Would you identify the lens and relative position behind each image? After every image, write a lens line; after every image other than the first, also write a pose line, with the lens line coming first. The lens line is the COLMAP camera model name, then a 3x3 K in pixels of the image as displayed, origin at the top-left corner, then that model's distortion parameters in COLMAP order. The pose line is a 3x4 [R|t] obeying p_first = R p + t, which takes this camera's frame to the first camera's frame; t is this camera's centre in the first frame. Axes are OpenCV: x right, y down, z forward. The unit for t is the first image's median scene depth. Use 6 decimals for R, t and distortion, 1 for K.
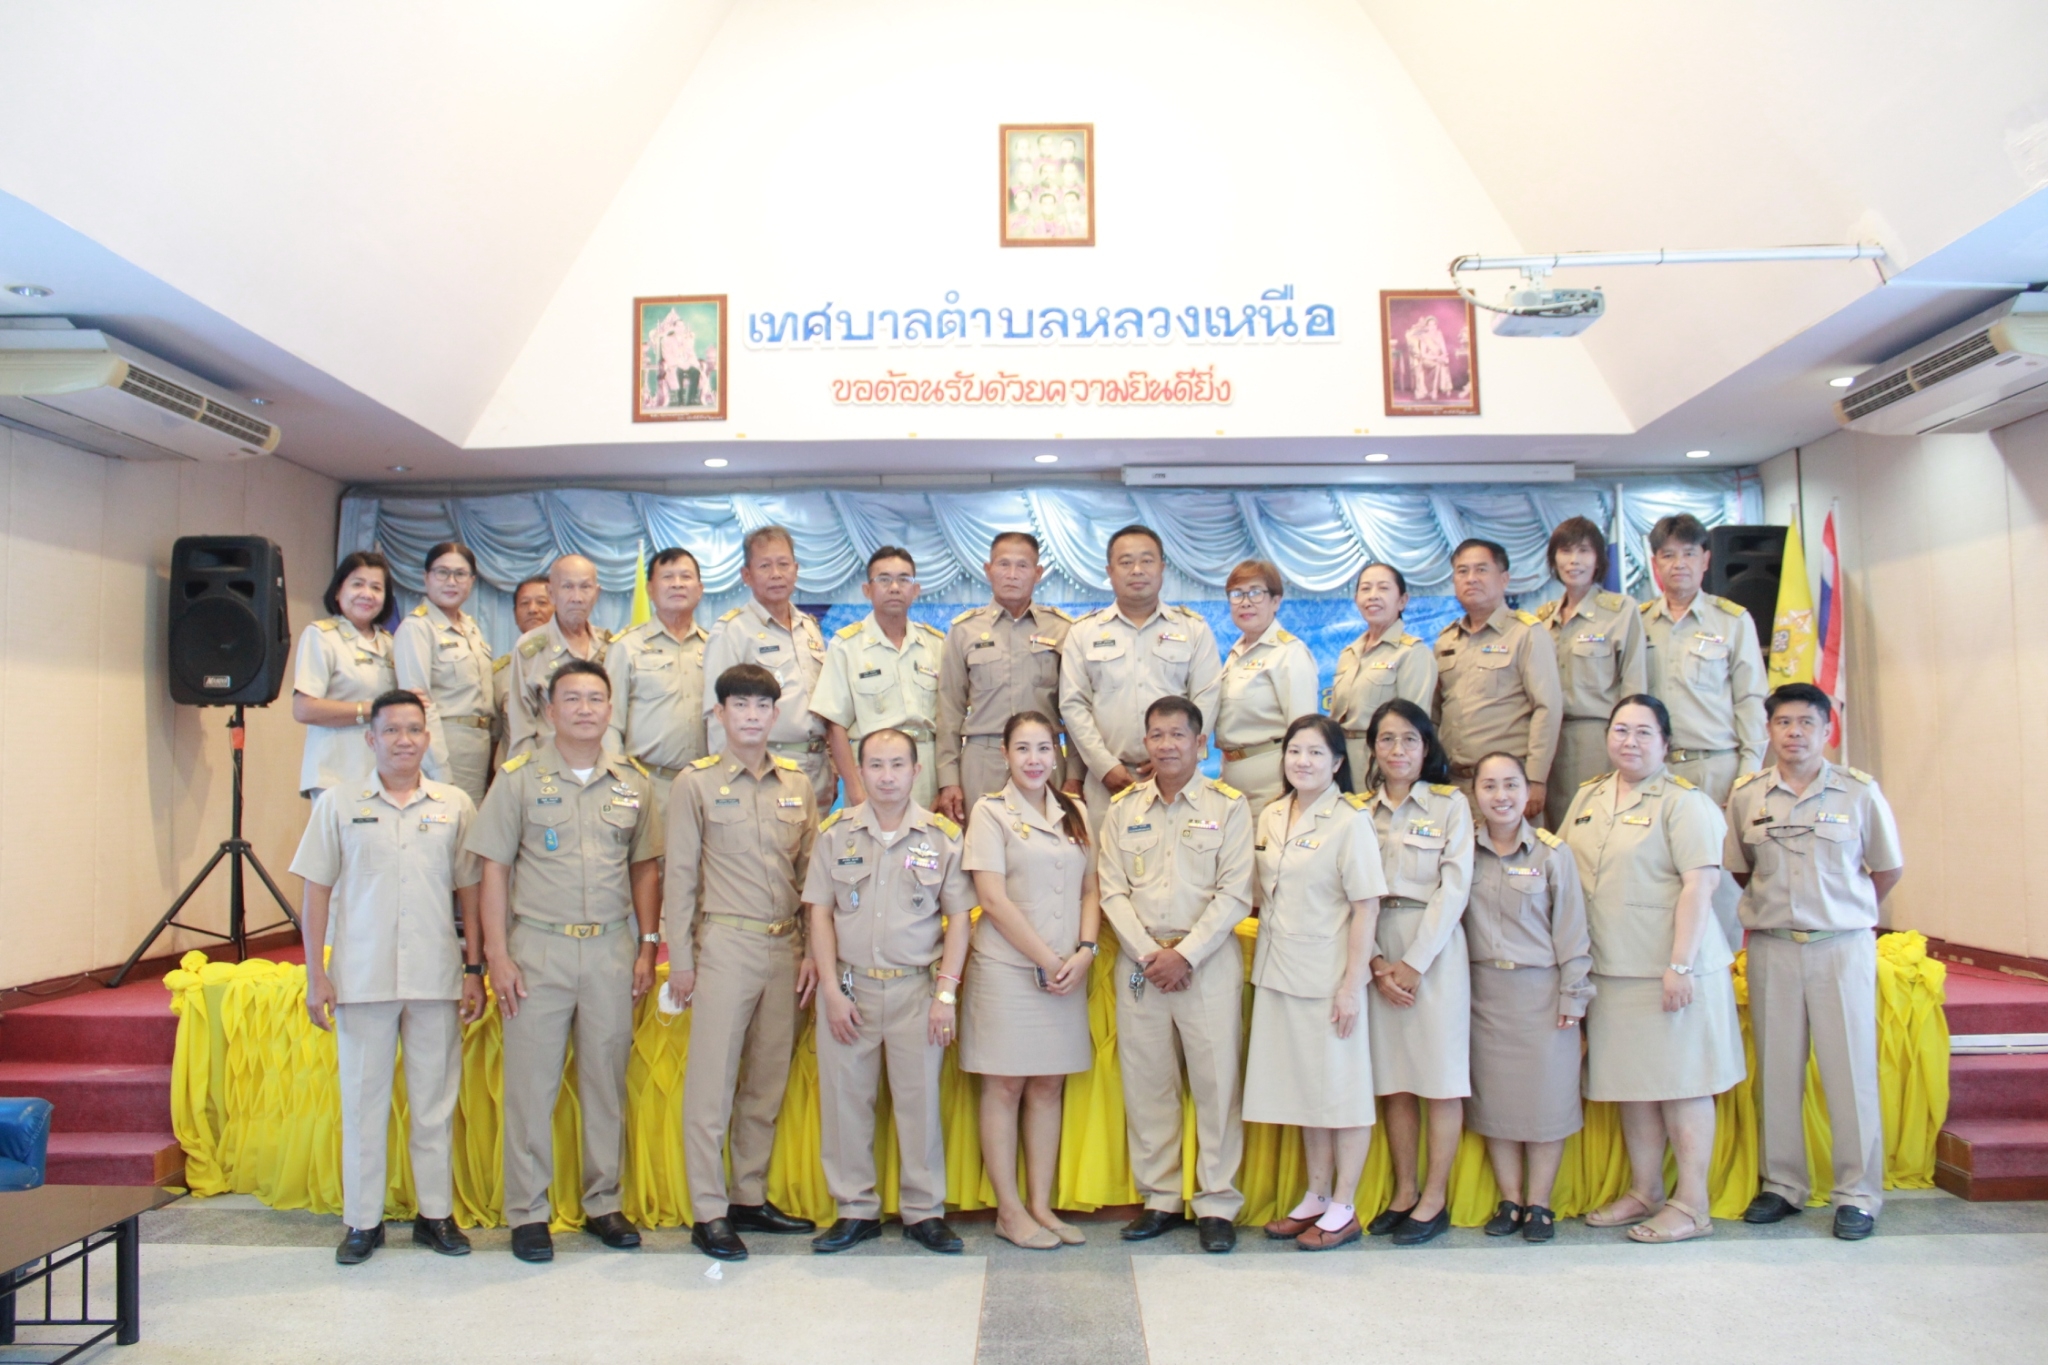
lens RADIAL K [[1664.9, 0, 1024.0], [0, 1664.9, 682.5], [0, 0, 1]] dist [-0.174933, 0.155982]
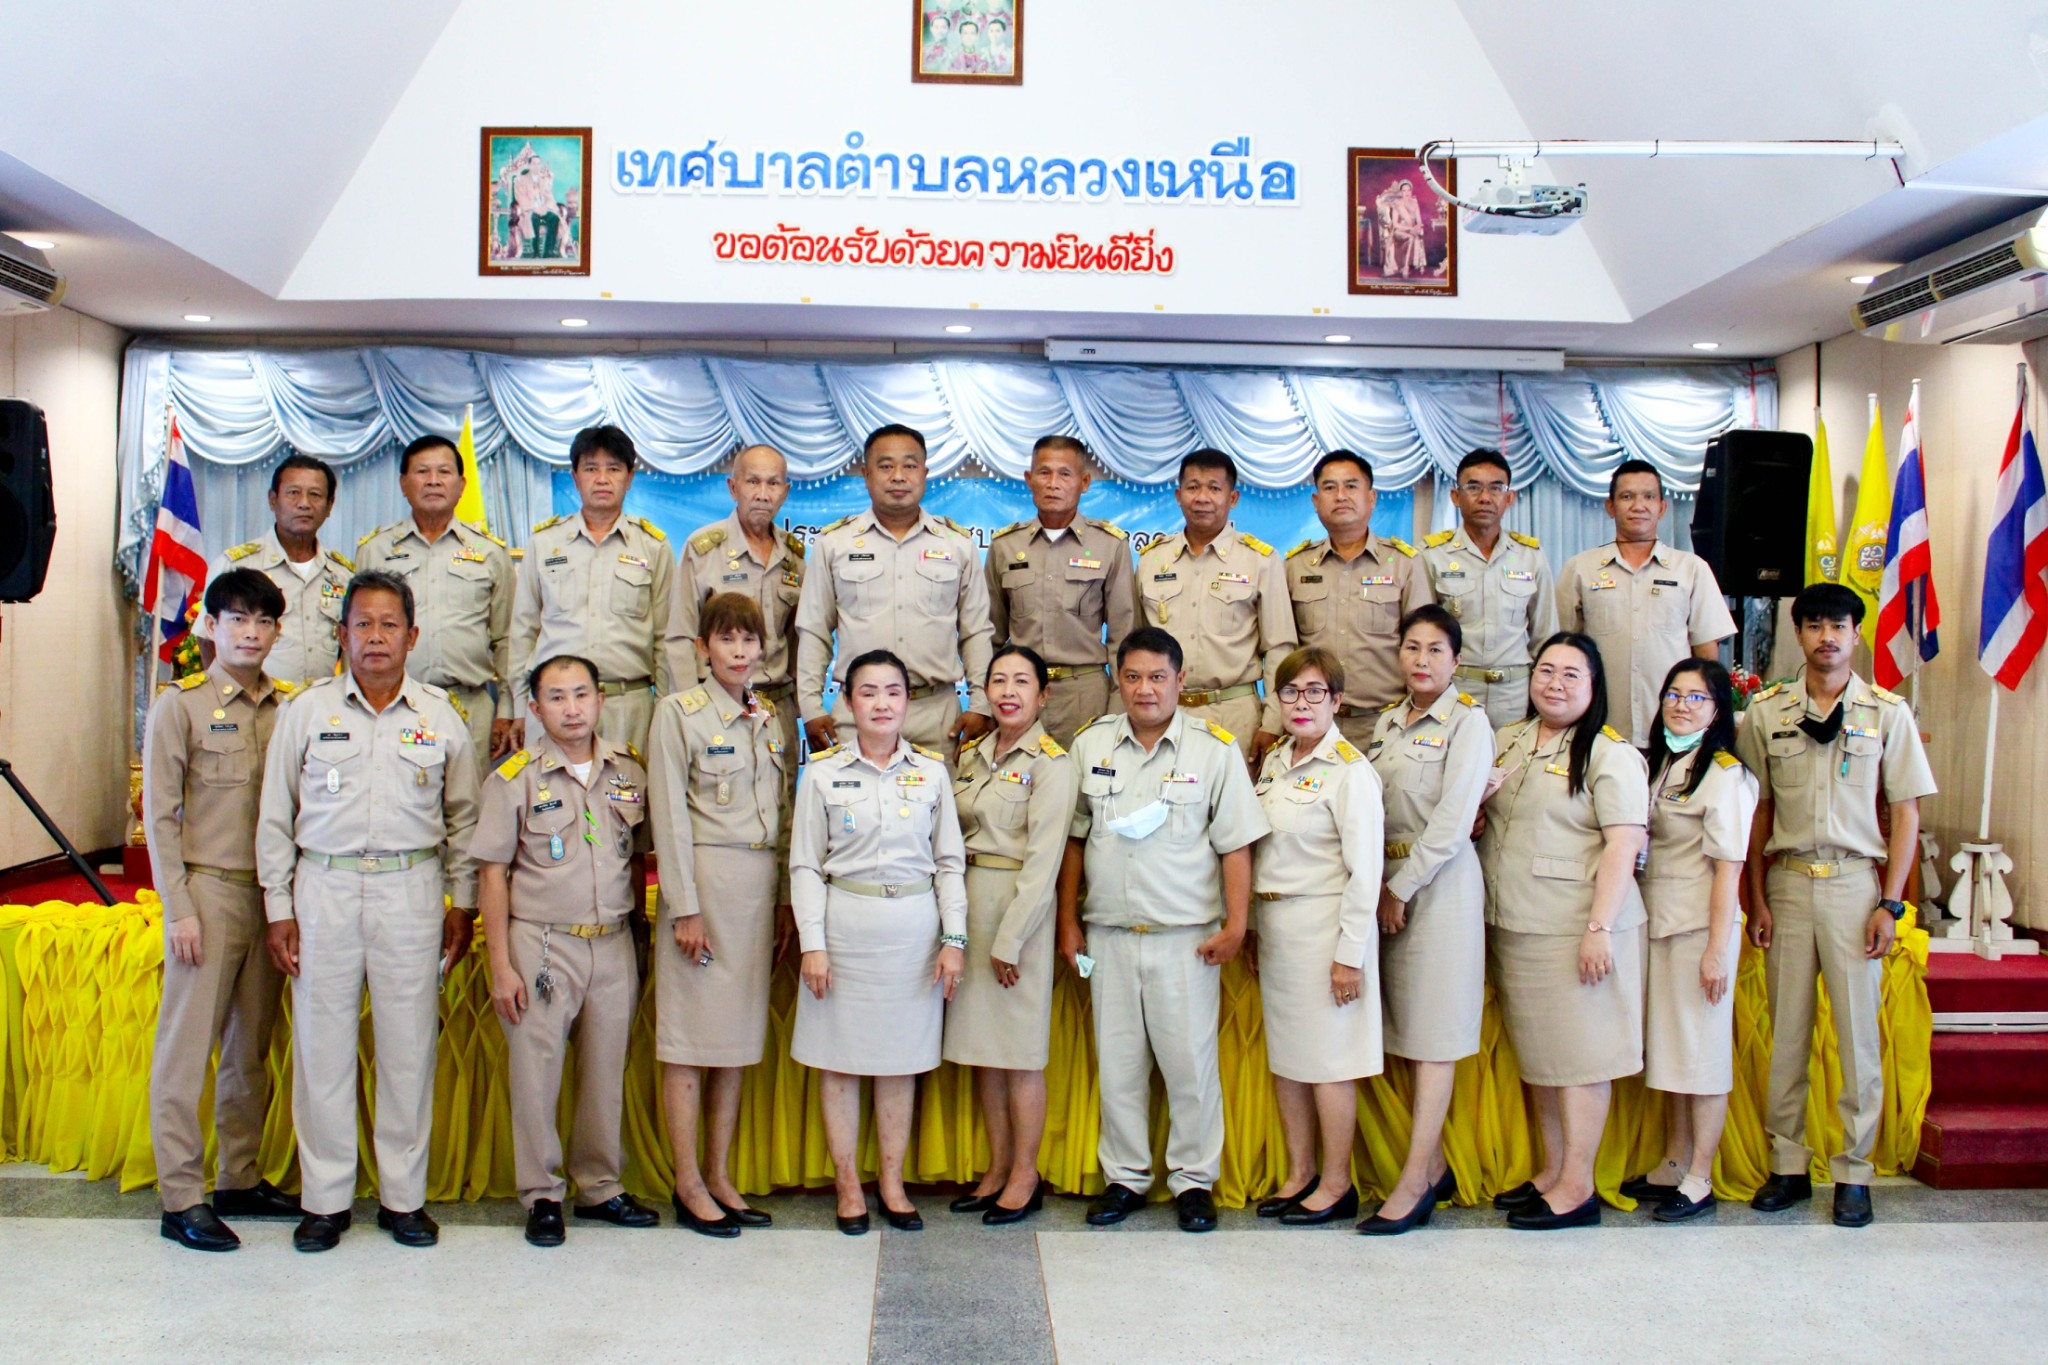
lens RADIAL K [[2022.8, 0, 1017.7], [0, 2022.8, 692.4], [0, 0, 1]] dist [-0.142074, 0.154049]
pose [[0.998450, 0.021612, 0.051289, -0.005926], [-0.025148, 0.997277, 0.069329, -0.020257], [-0.049651, -0.070512, 0.996274, -0.067577]]
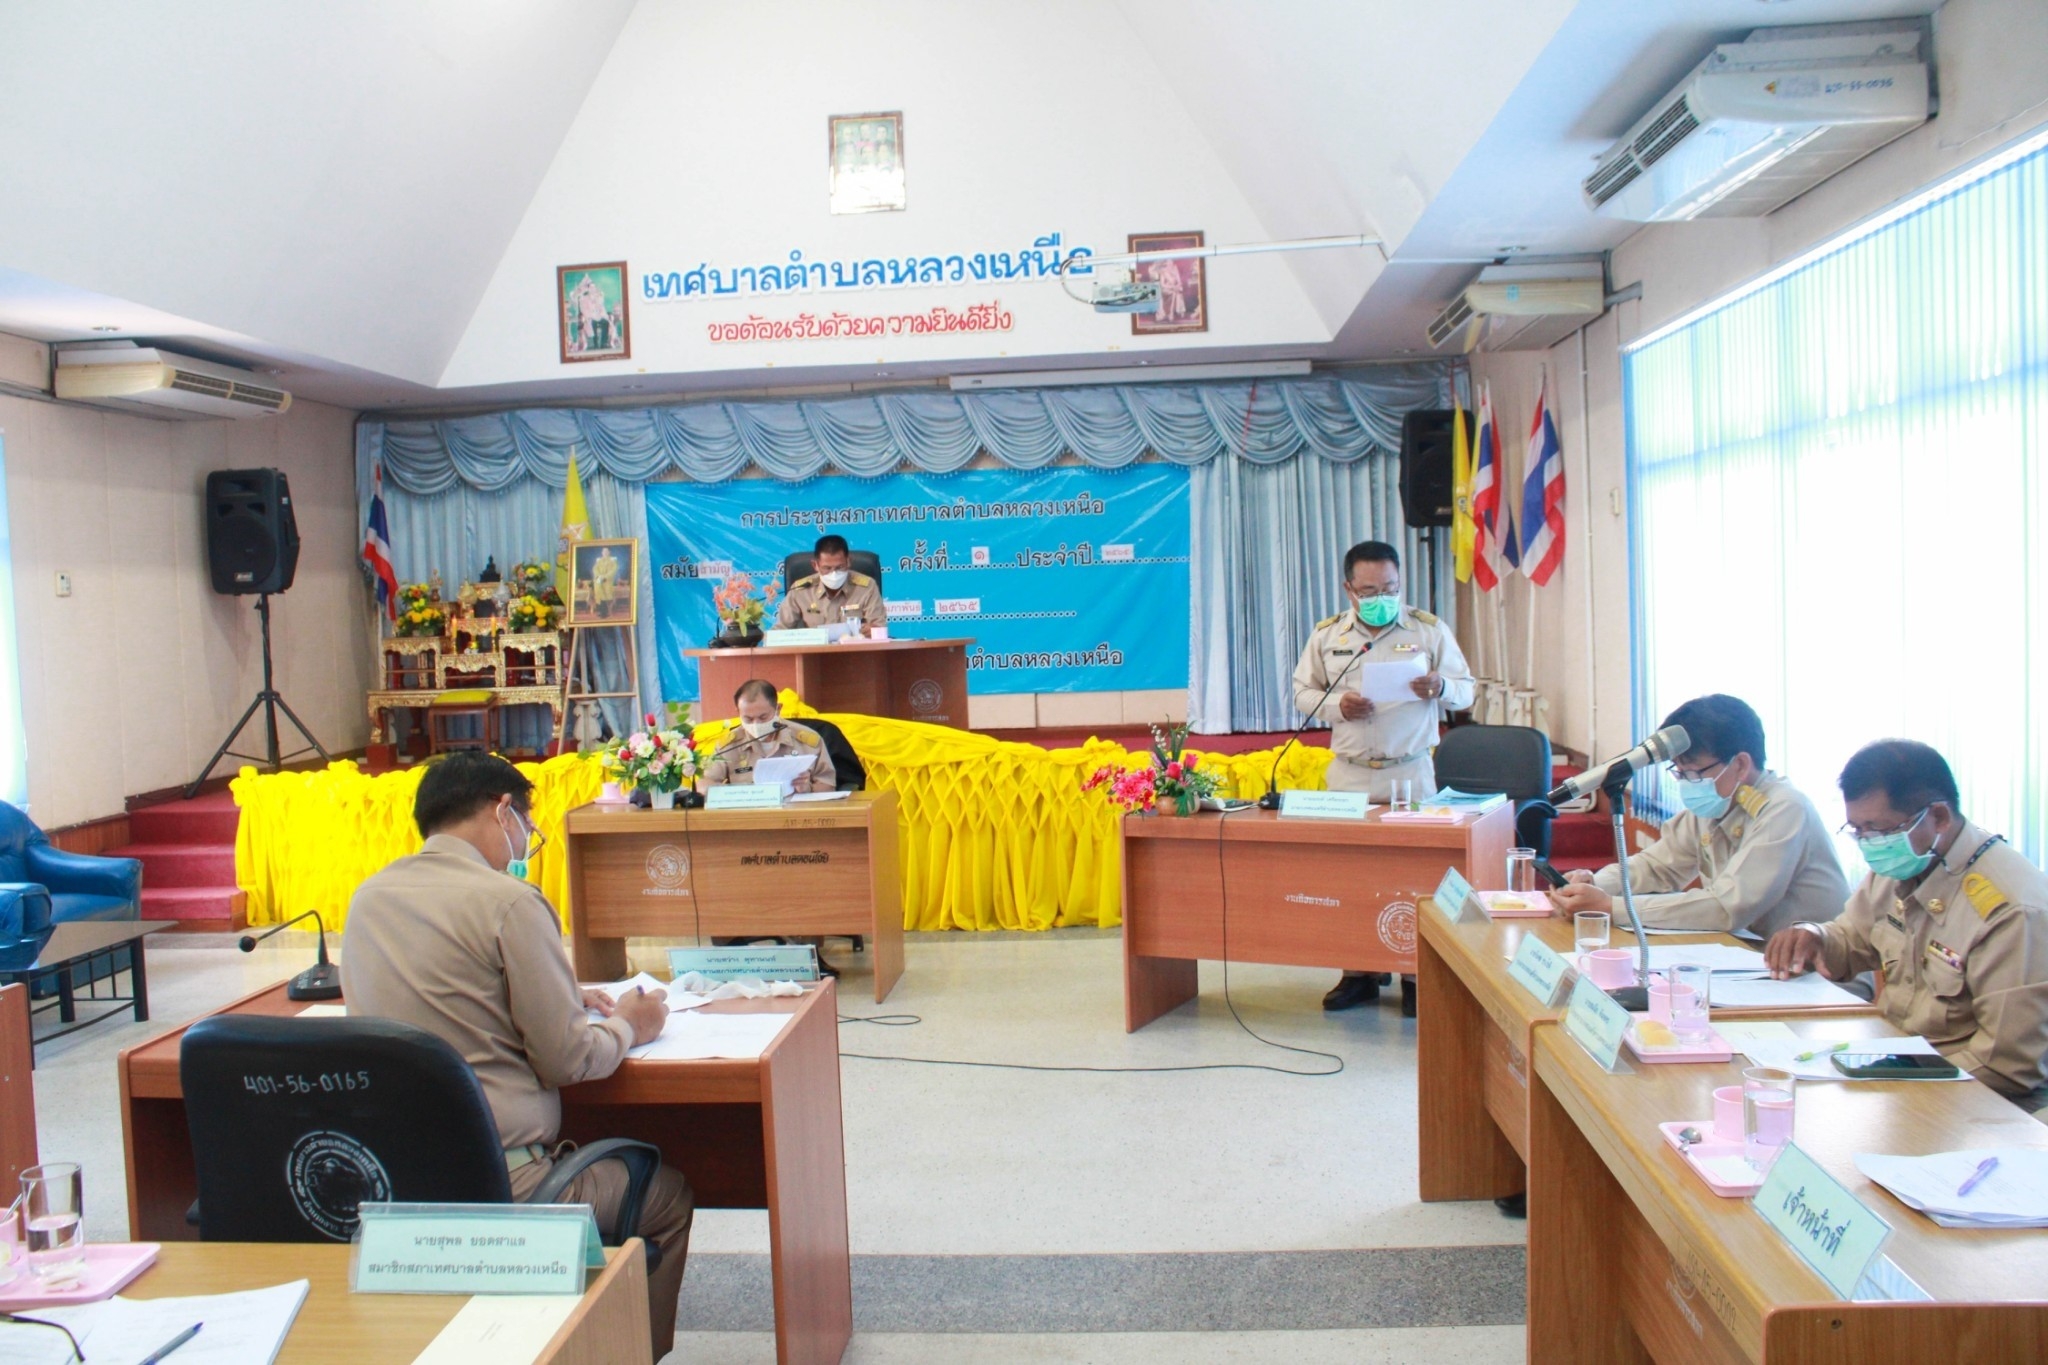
lens RADIAL K [[1664.9, 0, 1024.0], [0, 1664.9, 682.5], [0, 0, 1]] dist [-0.174933, 0.155982]
pose [[0.997784, -0.023136, -0.062380, 0.208220], [0.029895, 0.993517, 0.109684, -0.036797], [0.059438, -0.111306, 0.992007, -0.305698]]
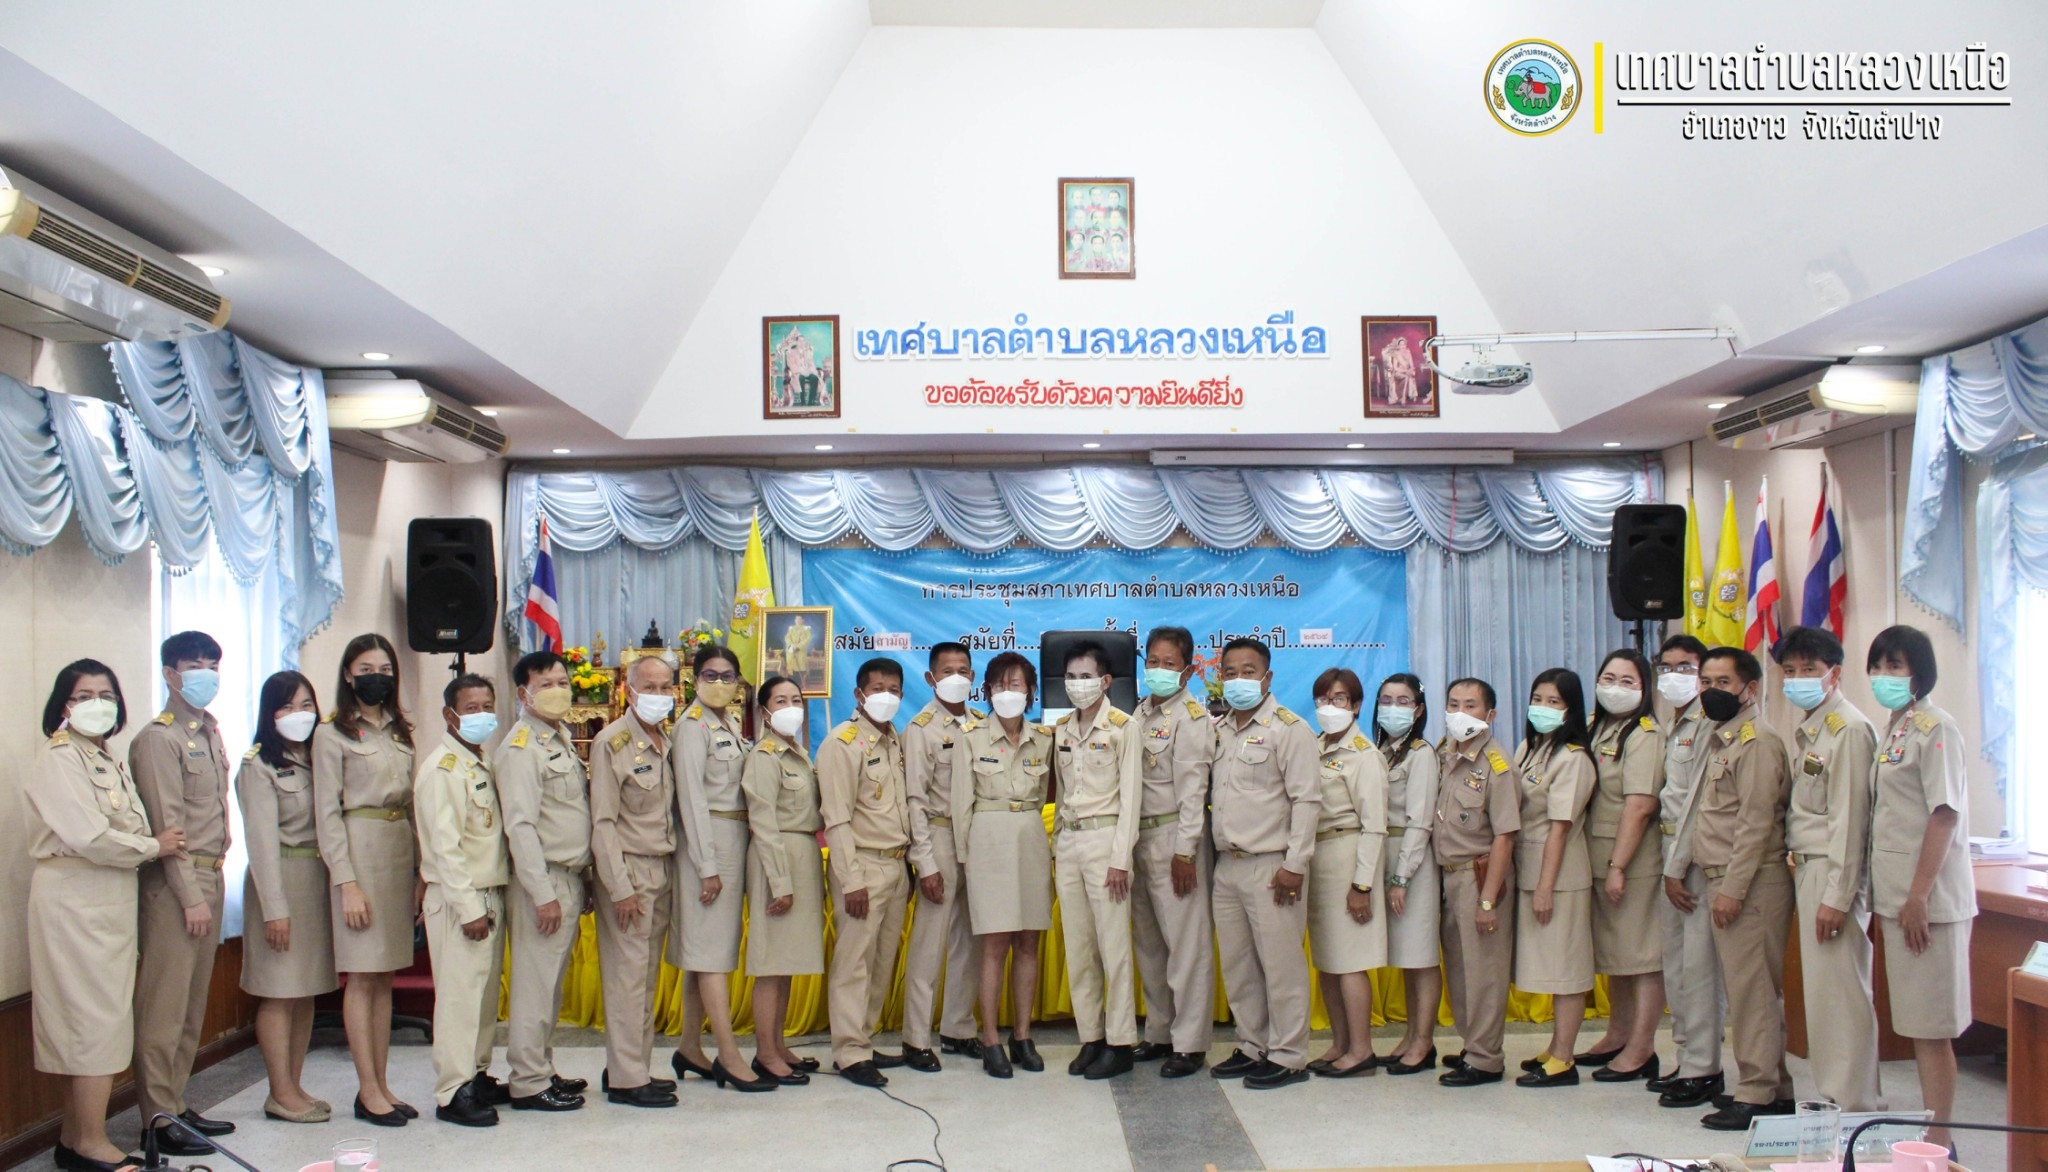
lens RADIAL K [[1660.2, 0, 1015.0], [0, 1660.2, 686.8], [0, 0, 1]] dist [-0.175300, 0.157893]
pose [[0.999687, -0.000974, 0.025004, -0.079724], [-0.000657, 0.997875, 0.065157, -0.037308], [-0.025014, -0.065153, 0.997562, -0.261616]]
